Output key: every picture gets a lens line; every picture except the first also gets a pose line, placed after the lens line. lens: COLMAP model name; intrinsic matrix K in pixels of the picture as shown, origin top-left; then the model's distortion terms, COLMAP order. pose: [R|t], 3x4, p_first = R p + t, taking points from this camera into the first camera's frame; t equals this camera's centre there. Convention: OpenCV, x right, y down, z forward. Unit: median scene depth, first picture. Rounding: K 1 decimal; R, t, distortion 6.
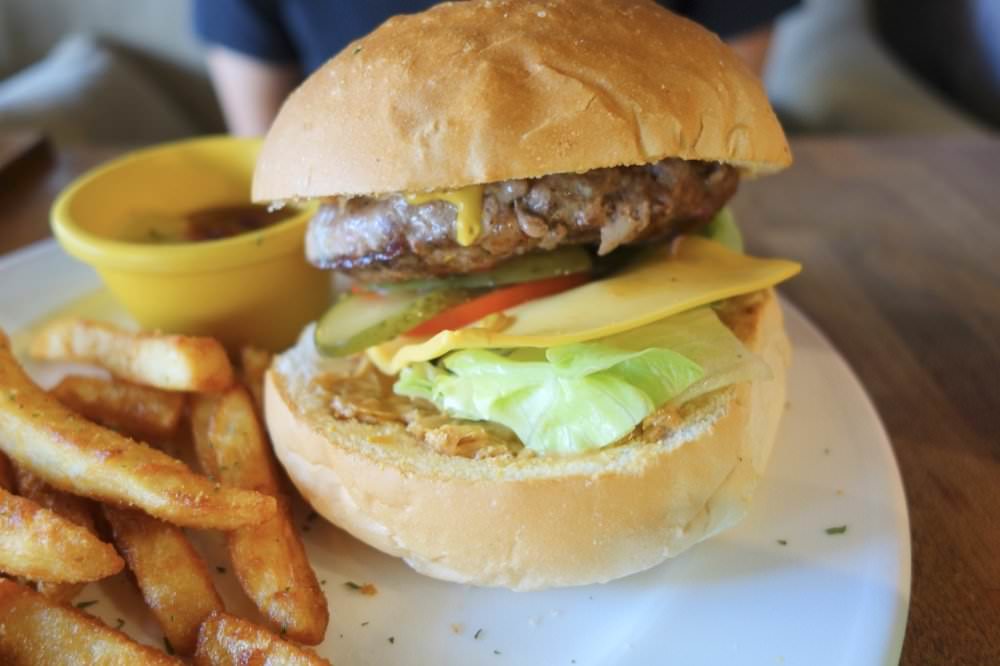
lens RADIAL K [[773.7, 0, 498.3], [0, 773.7, 332.7], [0, 0, 1]] dist [0.021752, 0.003239]
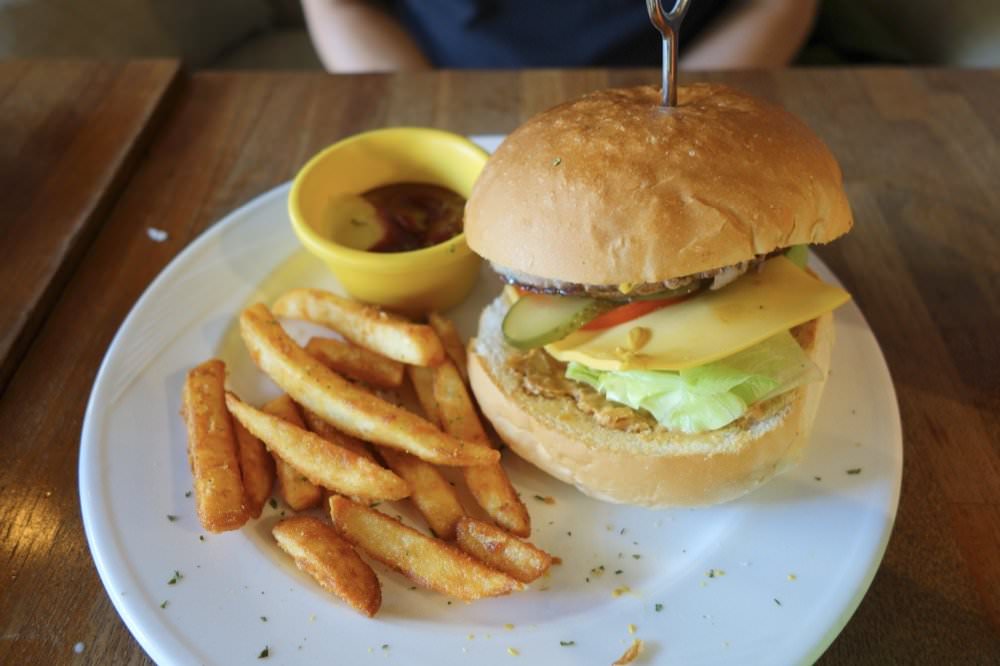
lens RADIAL K [[773.7, 0, 498.3], [0, 773.7, 332.7], [0, 0, 1]] dist [0.021752, 0.003239]
pose [[0.999584, 0.013447, -0.025504, -0.258624], [-0.006942, 0.970808, 0.239758, -0.414801], [0.027983, -0.239482, 0.970498, -0.496153]]
